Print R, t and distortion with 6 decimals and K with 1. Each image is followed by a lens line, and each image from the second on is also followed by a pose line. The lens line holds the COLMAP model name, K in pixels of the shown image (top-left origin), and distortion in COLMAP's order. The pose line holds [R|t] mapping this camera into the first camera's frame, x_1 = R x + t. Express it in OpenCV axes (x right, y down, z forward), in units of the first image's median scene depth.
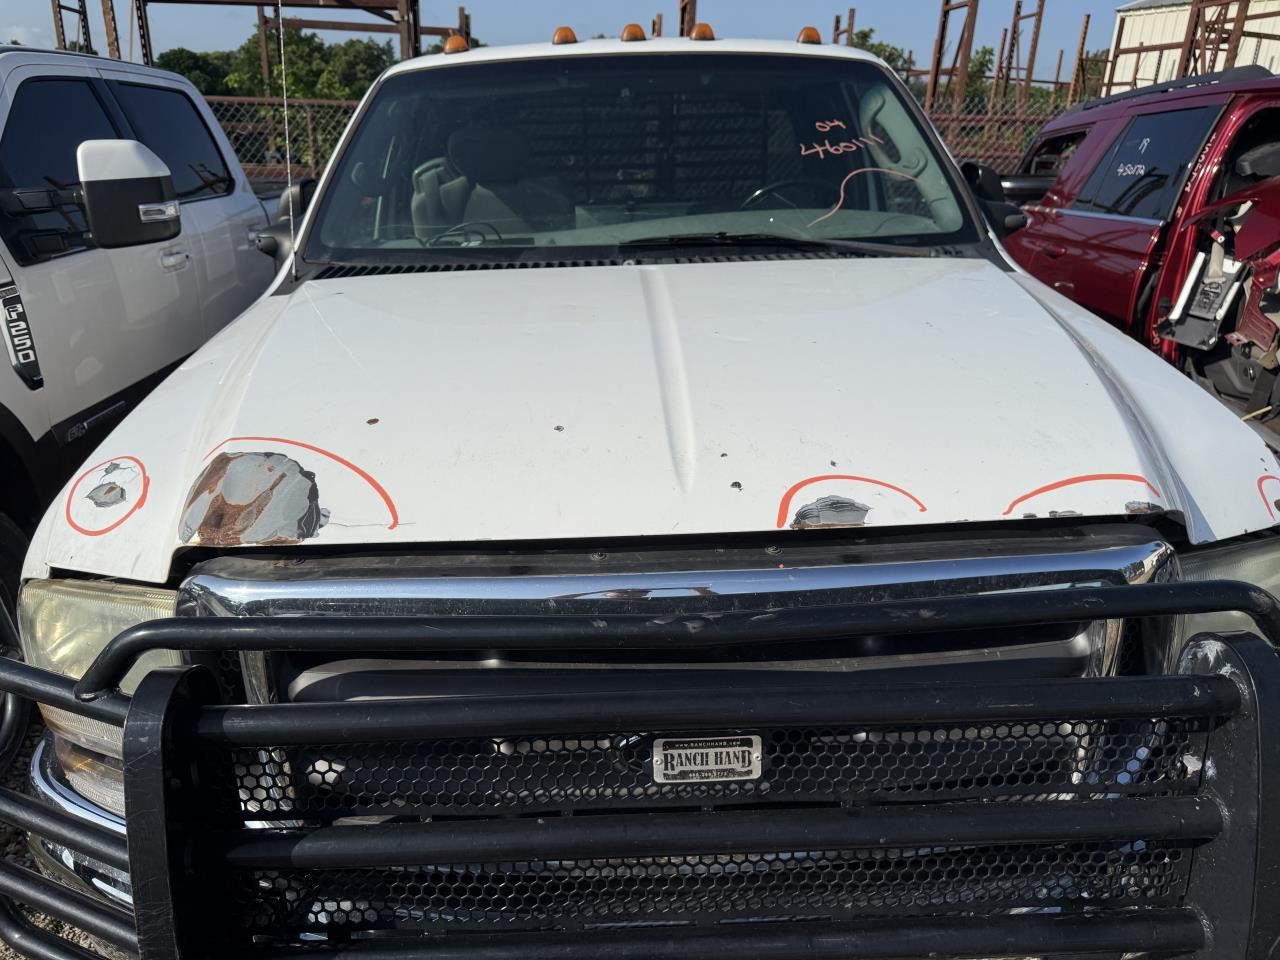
lens RADIAL K [[828.2, 0, 640.2], [0, 828.2, 463.8], [0, 0, 1]] dist [-0.003933, -0.007117]
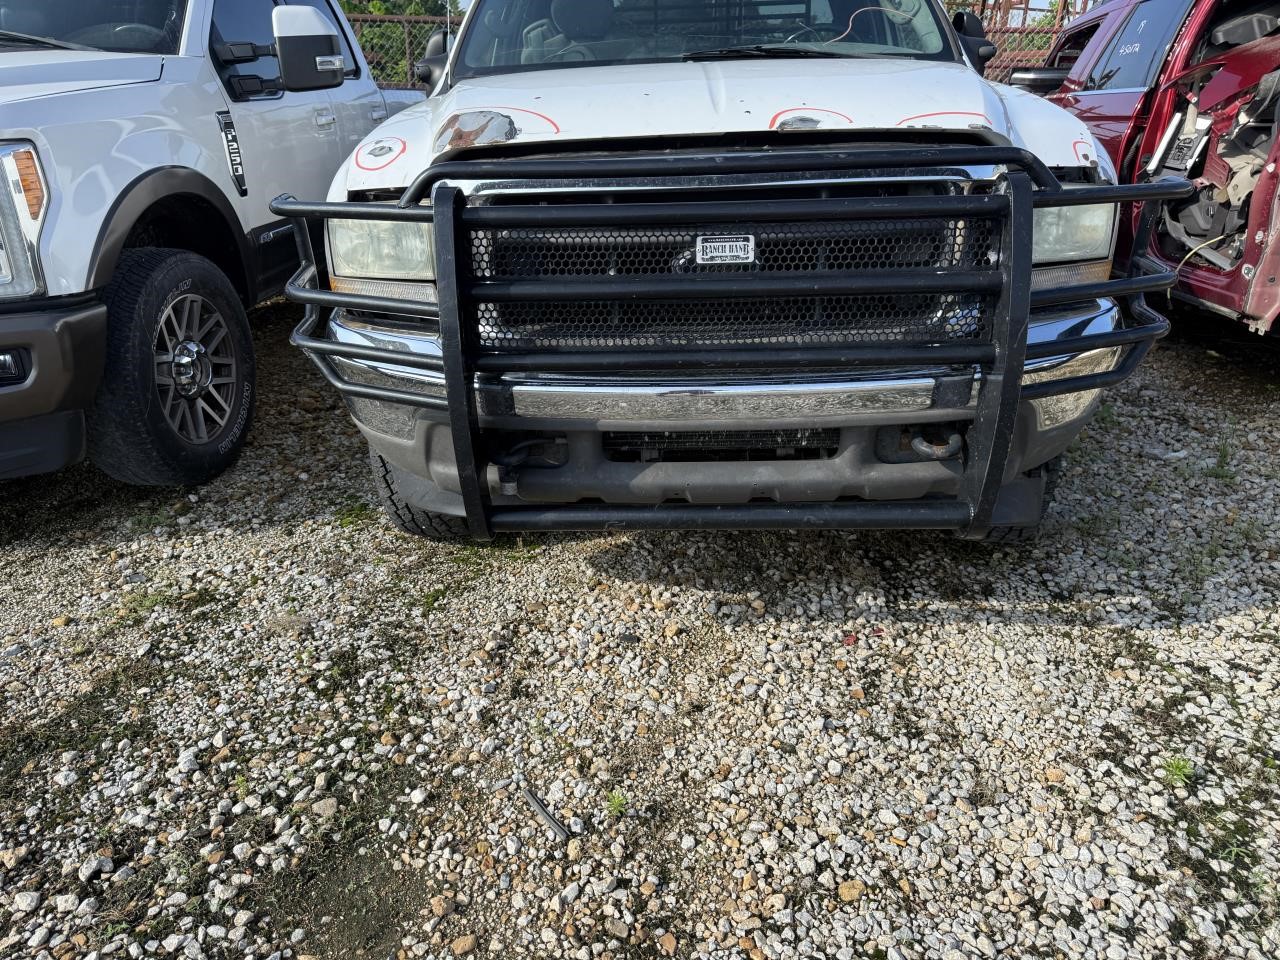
lens RADIAL K [[828.2, 0, 640.2], [0, 828.2, 463.8], [0, 0, 1]] dist [-0.003933, -0.007117]
pose [[0.997538, 0.026481, -0.064943, 0.008549], [-0.023336, 0.998540, 0.048723, 0.268071], [0.066139, -0.047087, 0.996699, -0.319458]]
